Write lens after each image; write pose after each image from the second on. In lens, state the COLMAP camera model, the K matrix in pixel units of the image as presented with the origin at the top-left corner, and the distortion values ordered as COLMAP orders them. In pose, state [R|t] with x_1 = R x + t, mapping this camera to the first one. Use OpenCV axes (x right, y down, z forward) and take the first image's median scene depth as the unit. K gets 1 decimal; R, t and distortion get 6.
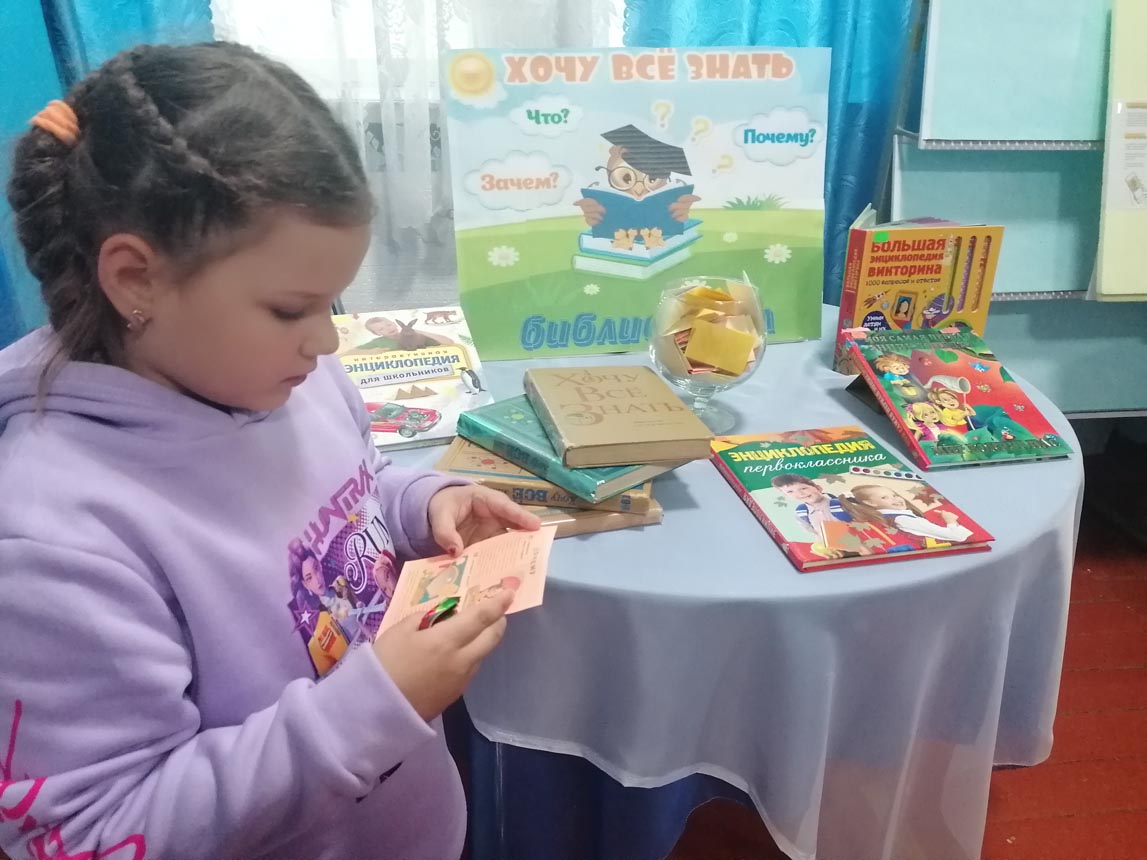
lens RADIAL K [[857.6, 0, 576.6], [0, 857.6, 431.0], [0, 0, 1]] dist [0.049314, -0.035571]
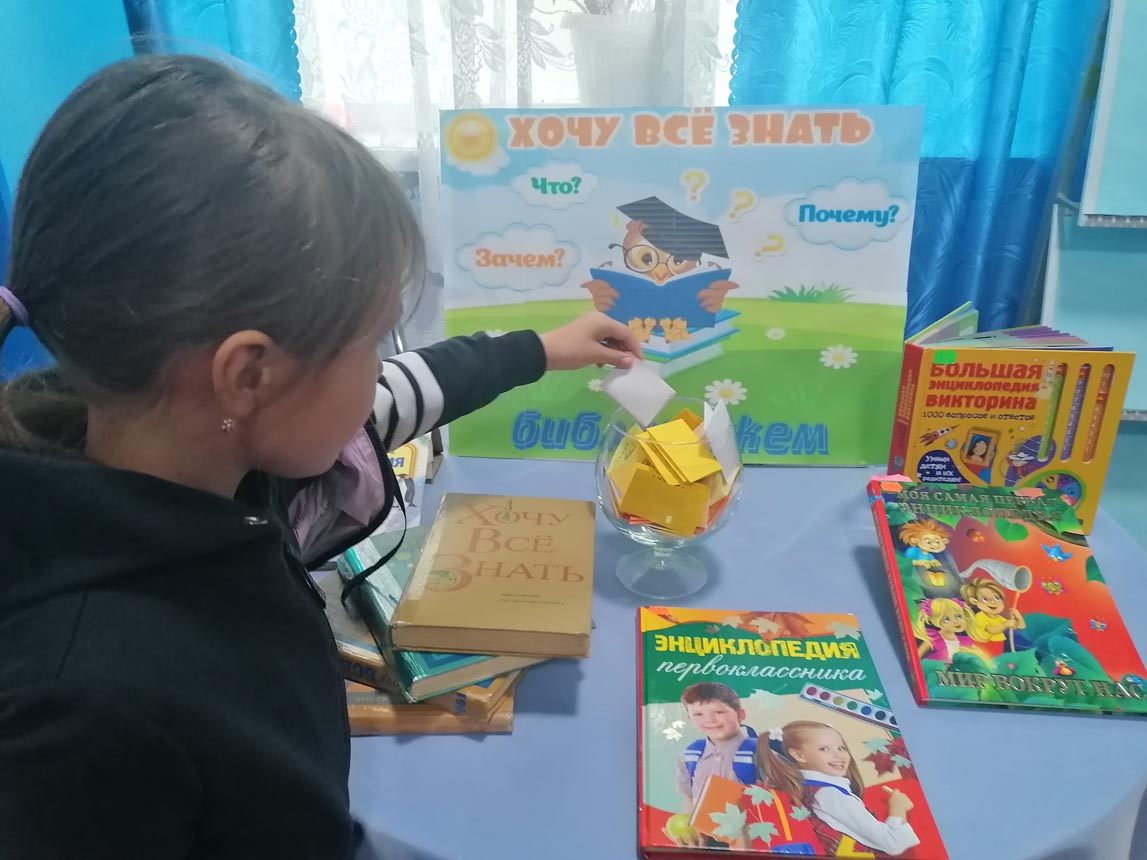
lens RADIAL K [[863.1, 0, 579.0], [0, 863.1, 432.1], [0, 0, 1]] dist [0.043234, -0.032849]
pose [[0.962406, 0.098196, -0.253244, 0.232480], [-0.103104, 0.994652, -0.006149, -0.116386], [0.251286, 0.032028, 0.967383, 0.176096]]
